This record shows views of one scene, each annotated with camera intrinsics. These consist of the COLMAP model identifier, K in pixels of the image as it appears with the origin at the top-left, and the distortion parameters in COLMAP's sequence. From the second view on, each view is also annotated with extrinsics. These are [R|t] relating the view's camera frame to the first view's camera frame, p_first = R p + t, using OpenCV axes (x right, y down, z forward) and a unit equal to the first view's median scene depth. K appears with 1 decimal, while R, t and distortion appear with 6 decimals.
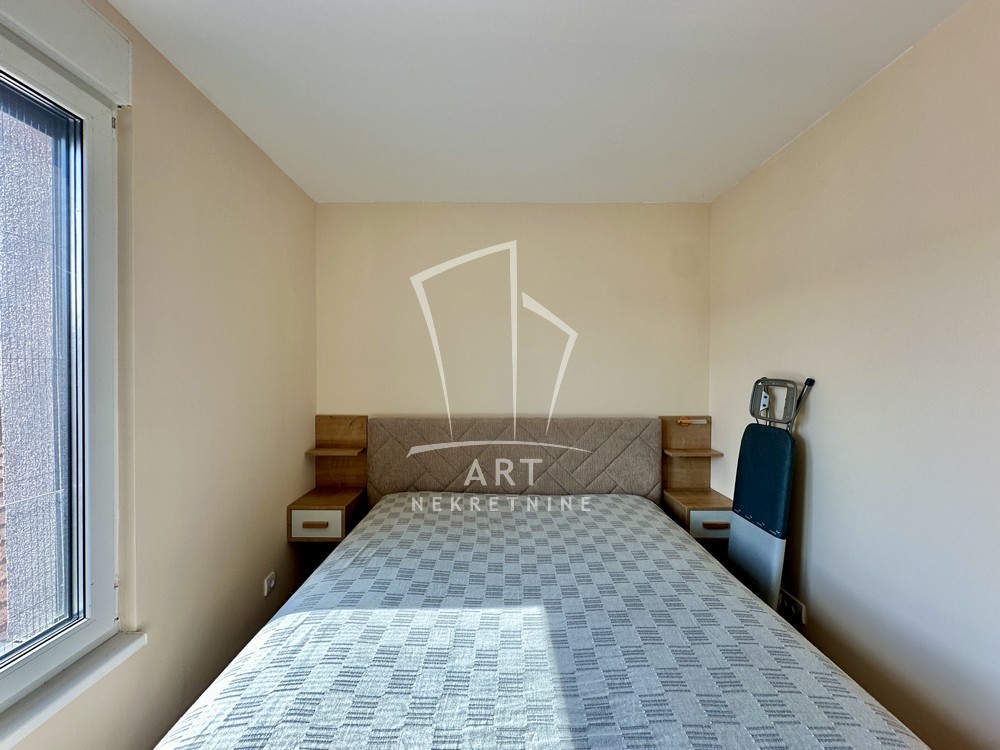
lens RADIAL K [[399.3, 0, 498.9], [0, 399.3, 374.6], [0, 0, 1]] dist [-0.000813, 0.000364]
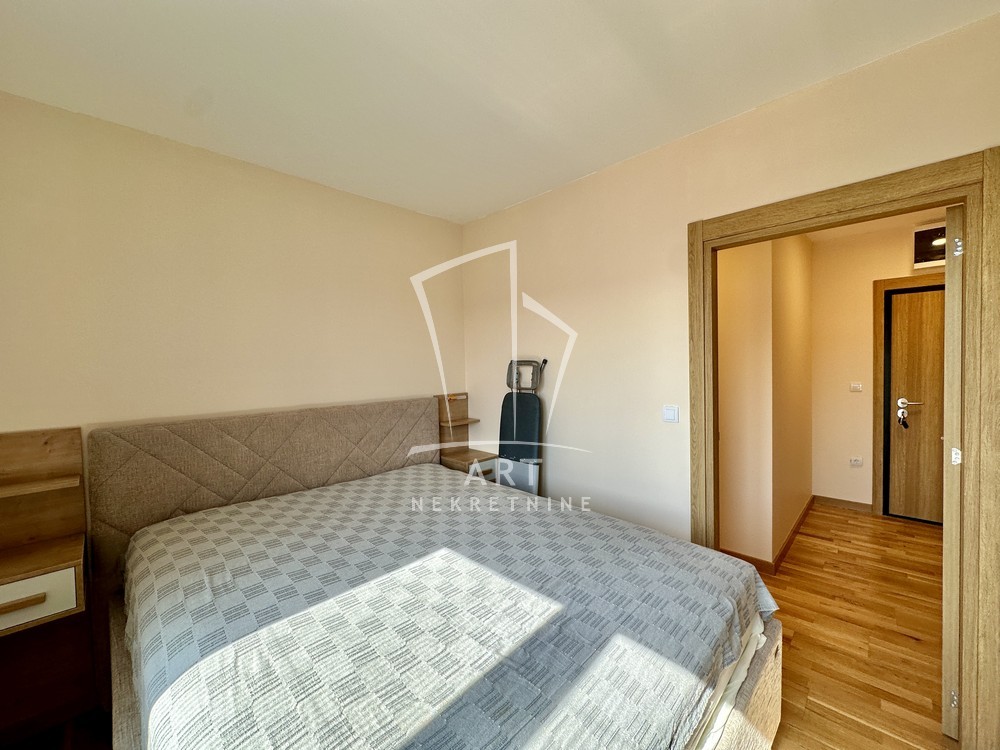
lens RADIAL K [[399.3, 0, 498.9], [0, 399.3, 374.6], [0, 0, 1]] dist [-0.000813, 0.000364]
pose [[0.710183, -0.038345, 0.702972, -0.417956], [0.028693, 0.999262, 0.025519, 0.023507], [-0.703432, 0.002047, 0.710759, 0.021974]]
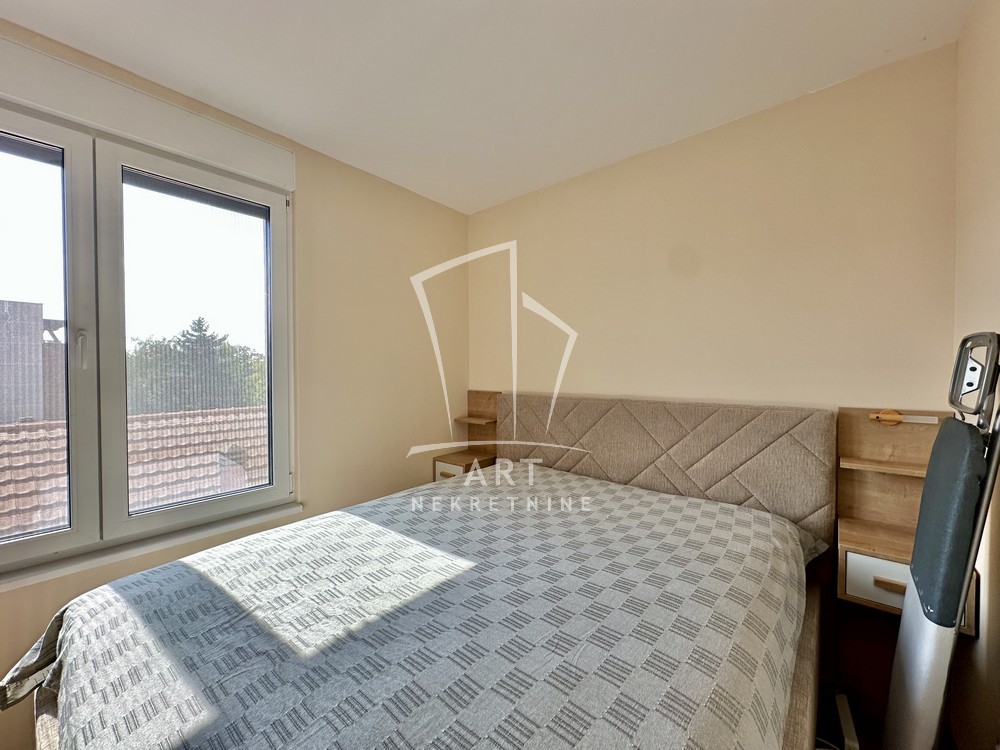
lens RADIAL K [[399.3, 0, 498.9], [0, 399.3, 374.6], [0, 0, 1]] dist [-0.000813, 0.000364]
pose [[0.760918, 0.005002, -0.648829, 0.565167], [0.000805, 0.999962, 0.008653, 0.061999], [0.648848, -0.007107, 0.760885, 0.187335]]
